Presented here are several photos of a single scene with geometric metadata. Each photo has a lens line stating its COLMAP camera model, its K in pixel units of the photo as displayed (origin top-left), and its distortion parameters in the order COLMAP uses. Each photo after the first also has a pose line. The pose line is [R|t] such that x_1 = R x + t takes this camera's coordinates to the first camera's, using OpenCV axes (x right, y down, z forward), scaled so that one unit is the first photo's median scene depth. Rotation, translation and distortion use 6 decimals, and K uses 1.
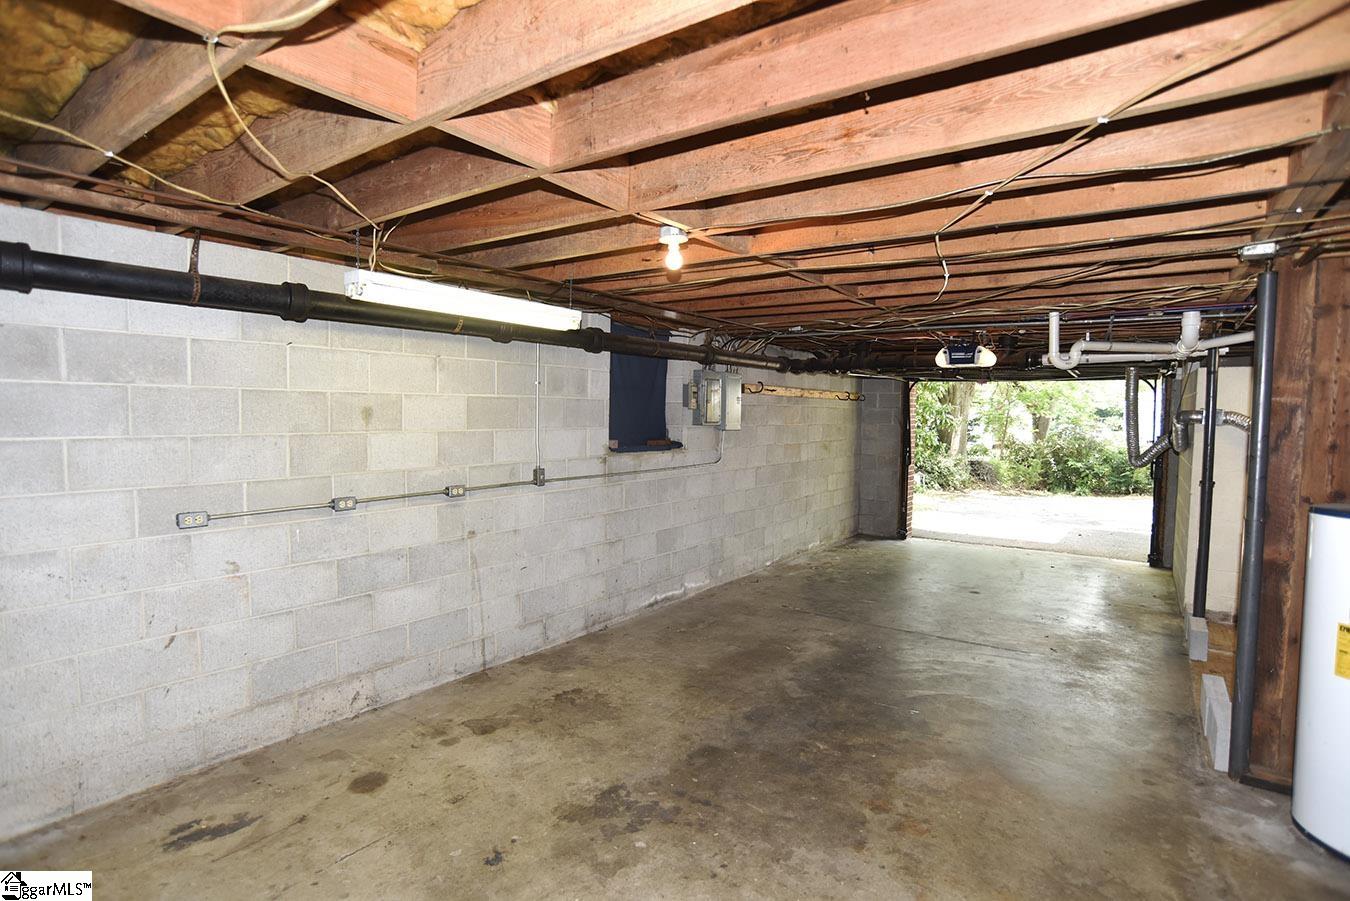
lens RADIAL K [[688.2, 0, 672.2], [0, 688.2, 452.7], [0, 0, 1]] dist [-0.107851, 0.054911]
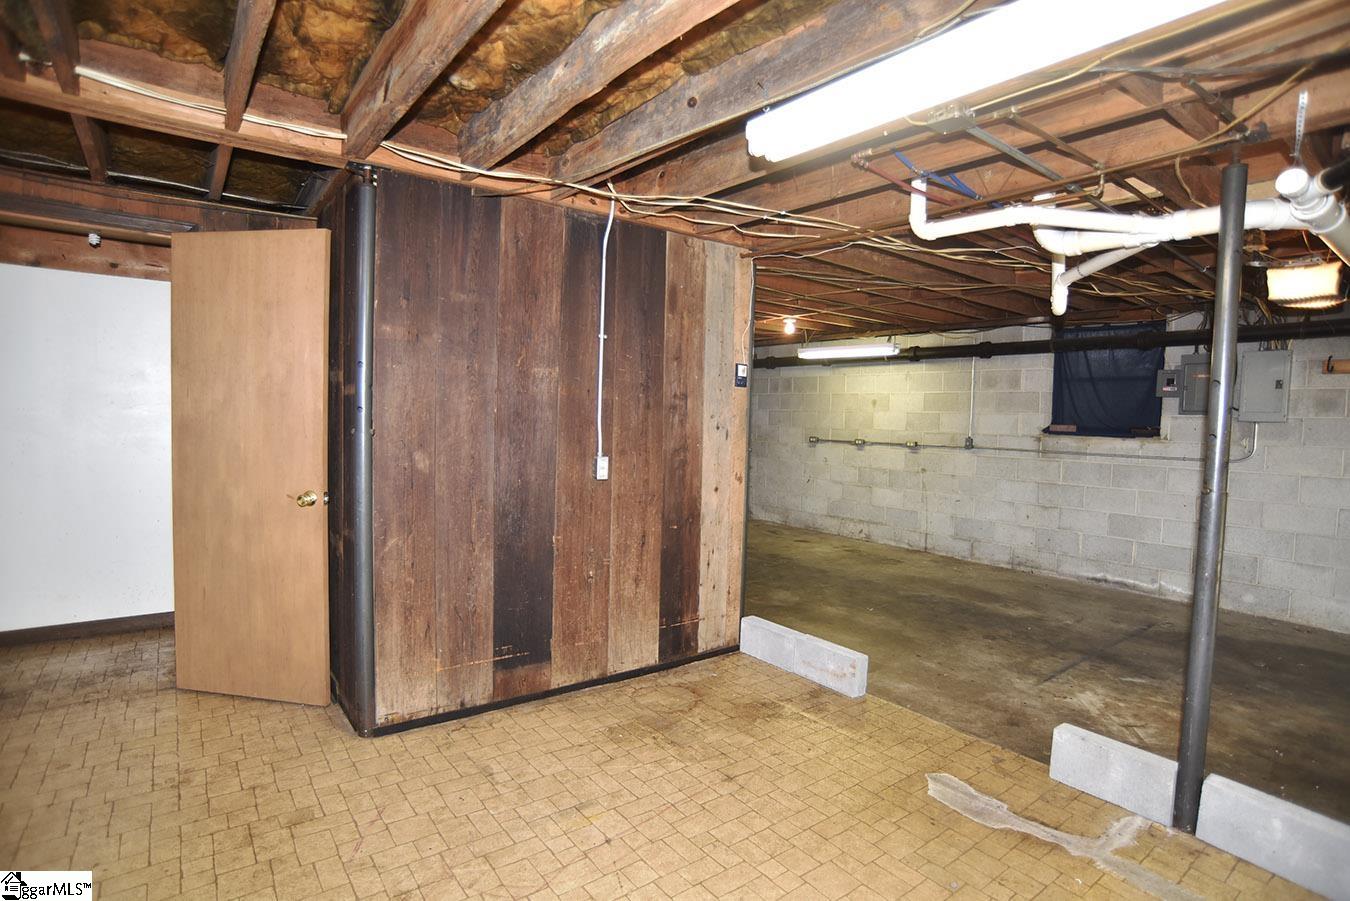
lens RADIAL K [[688.2, 0, 672.2], [0, 688.2, 452.7], [0, 0, 1]] dist [-0.107851, 0.054911]
pose [[-0.295927, 0.031399, -0.954694, 1.574376], [-0.083142, 0.994820, 0.058490, 0.024085], [0.951585, 0.096683, -0.291783, 0.880295]]
